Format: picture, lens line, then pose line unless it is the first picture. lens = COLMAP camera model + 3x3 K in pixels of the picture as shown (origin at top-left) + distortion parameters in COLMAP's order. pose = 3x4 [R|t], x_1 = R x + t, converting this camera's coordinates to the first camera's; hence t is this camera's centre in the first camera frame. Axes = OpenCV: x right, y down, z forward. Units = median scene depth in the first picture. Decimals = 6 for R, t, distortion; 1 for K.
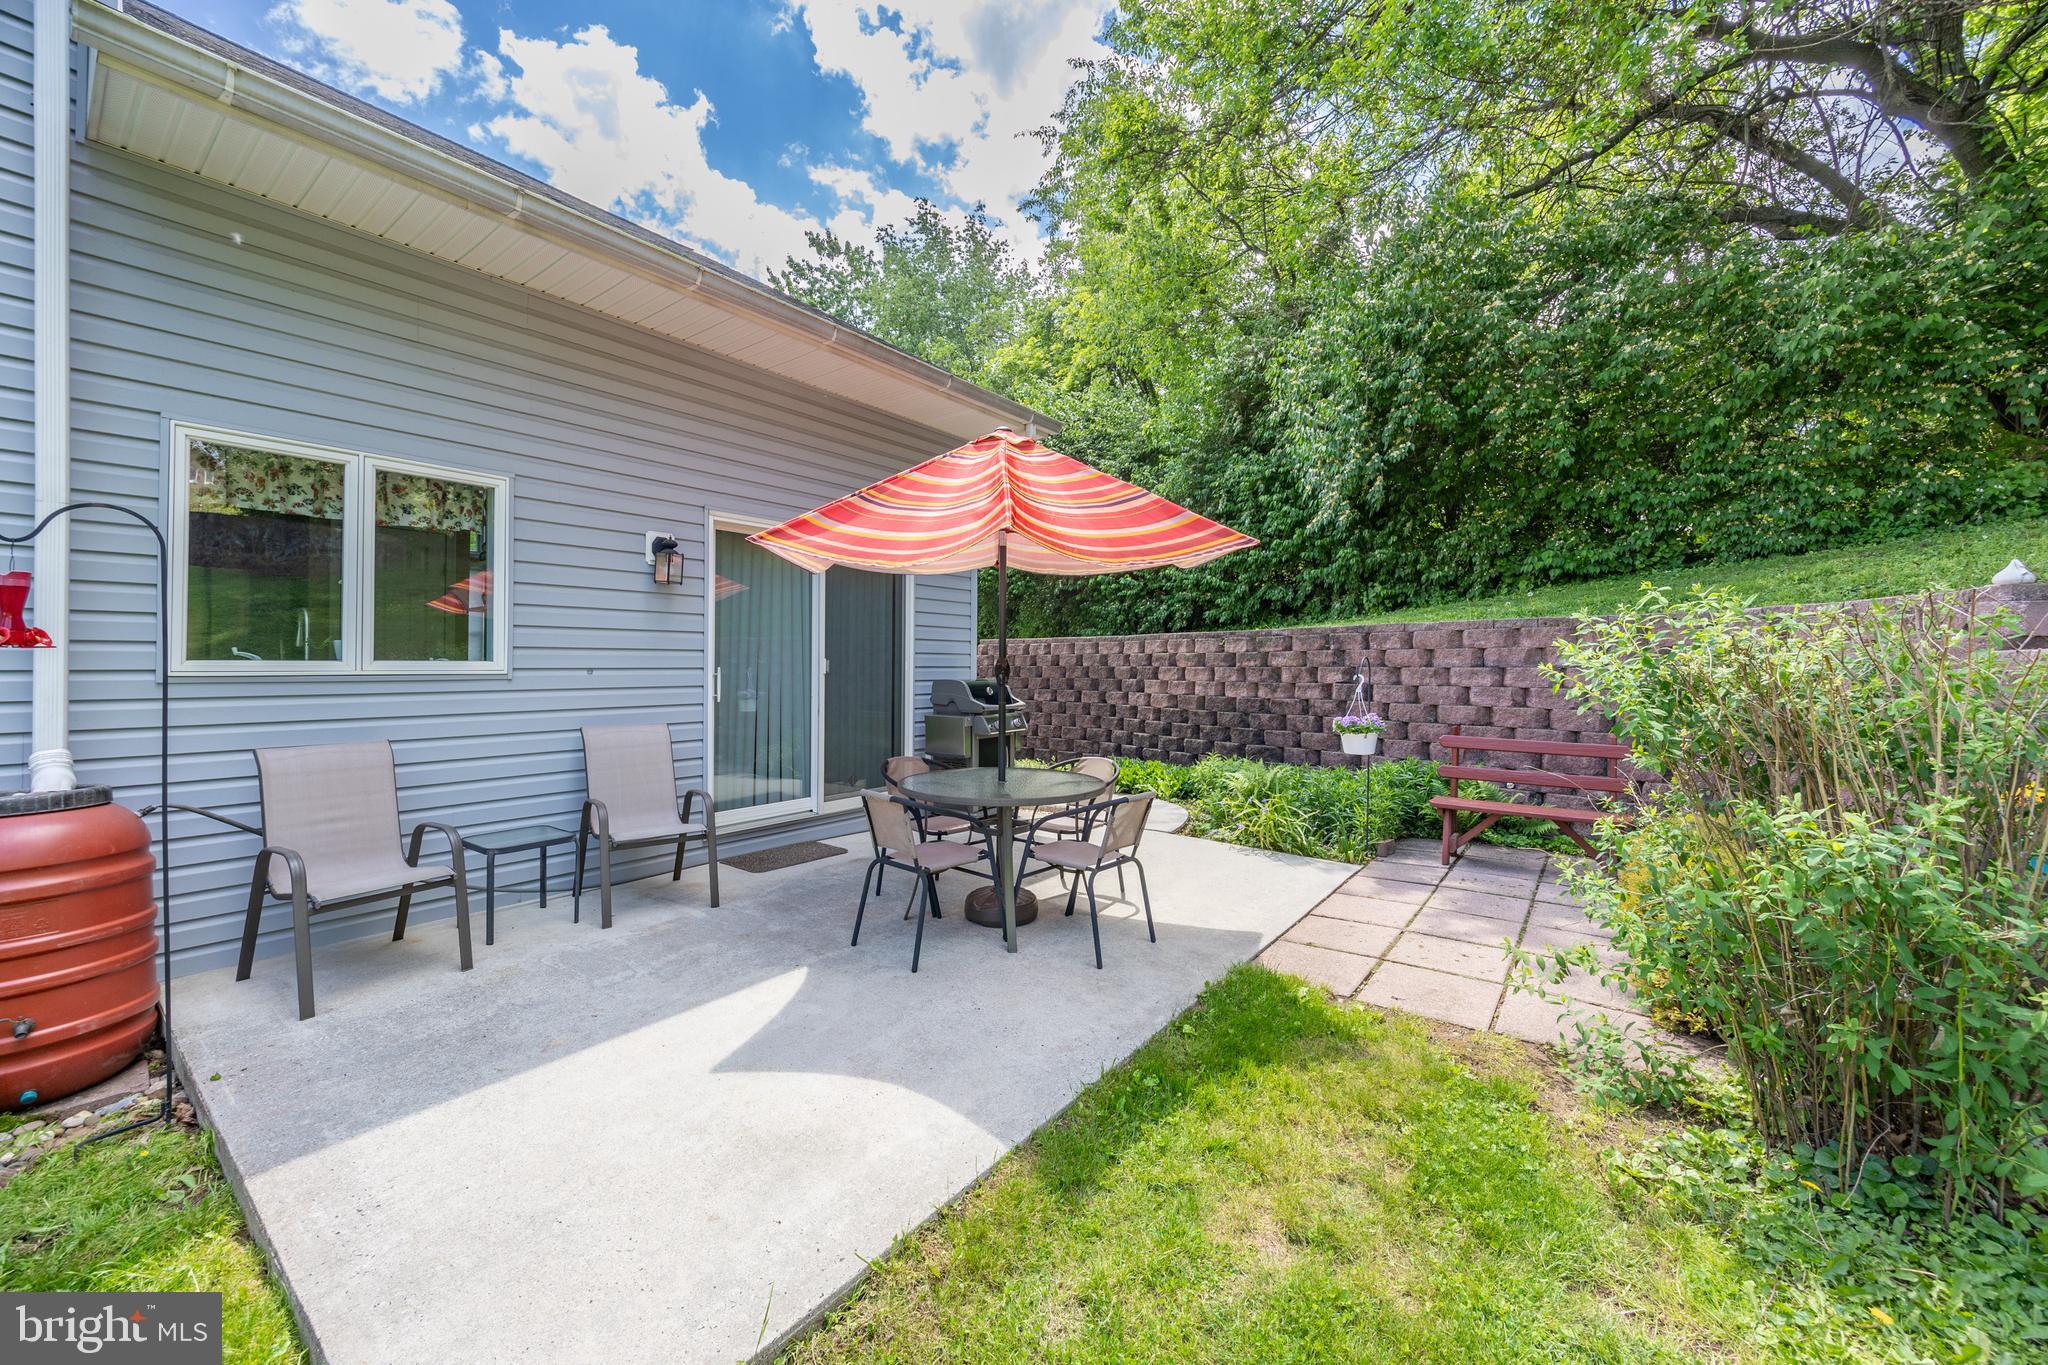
lens RADIAL K [[779.3, 0, 1030.3], [0, 779.3, 673.8], [0, 0, 1]] dist [0.020264, -0.011280]
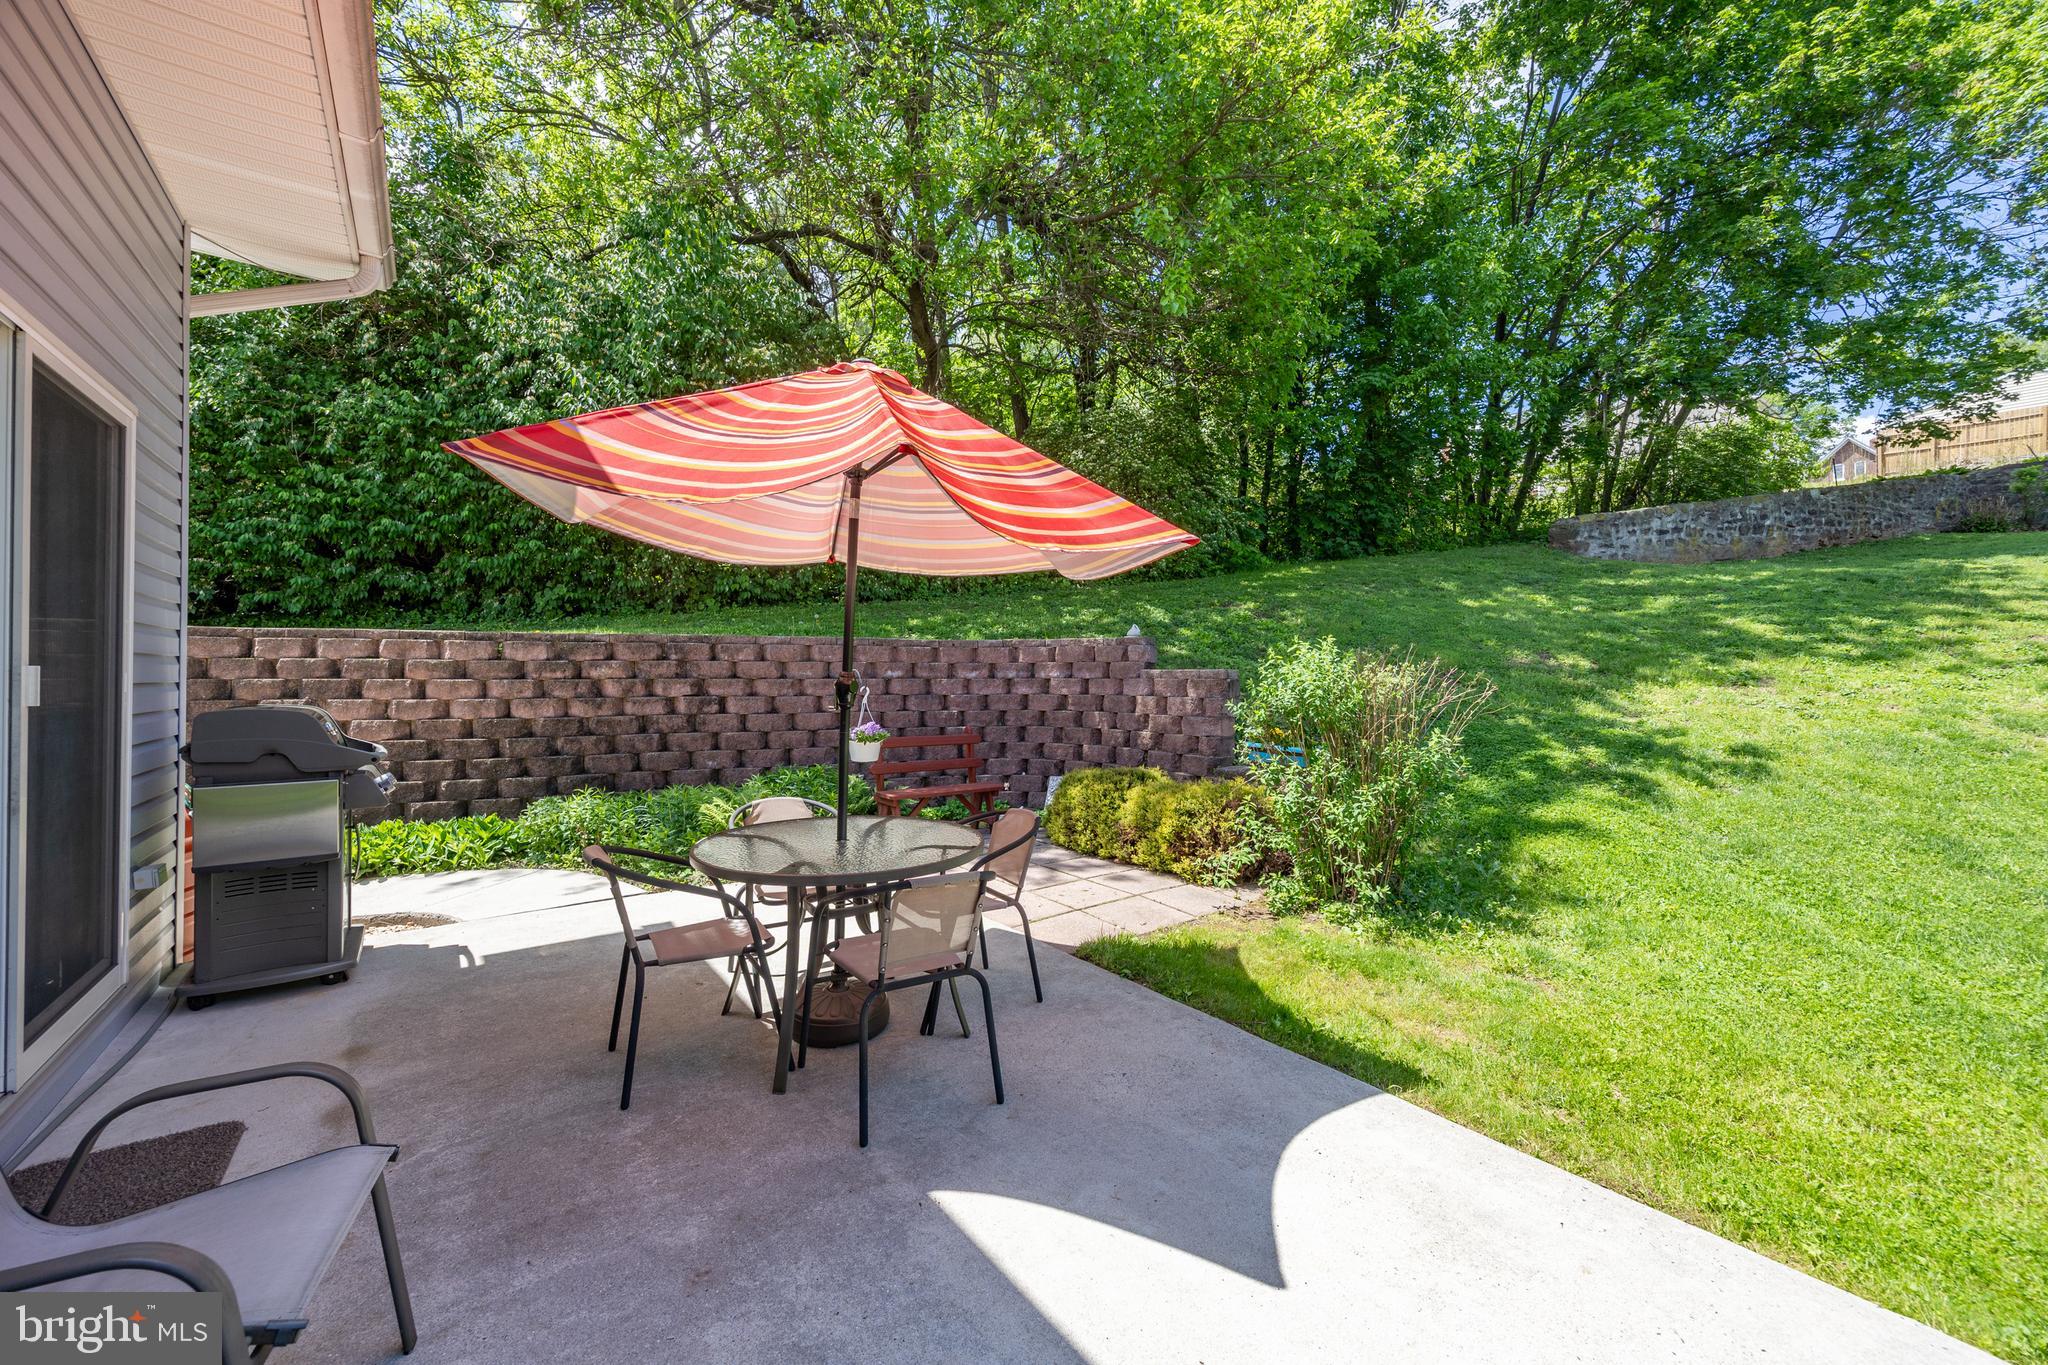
lens RADIAL K [[781.2, 0, 1027.2], [0, 781.2, 672.9], [0, 0, 1]] dist [0.009474, 0.000223]
pose [[0.275018, 0.003210, 0.961434, -0.415105], [0.010073, 0.999930, -0.006220, -0.006285], [-0.961386, 0.011395, 0.274966, 0.380372]]
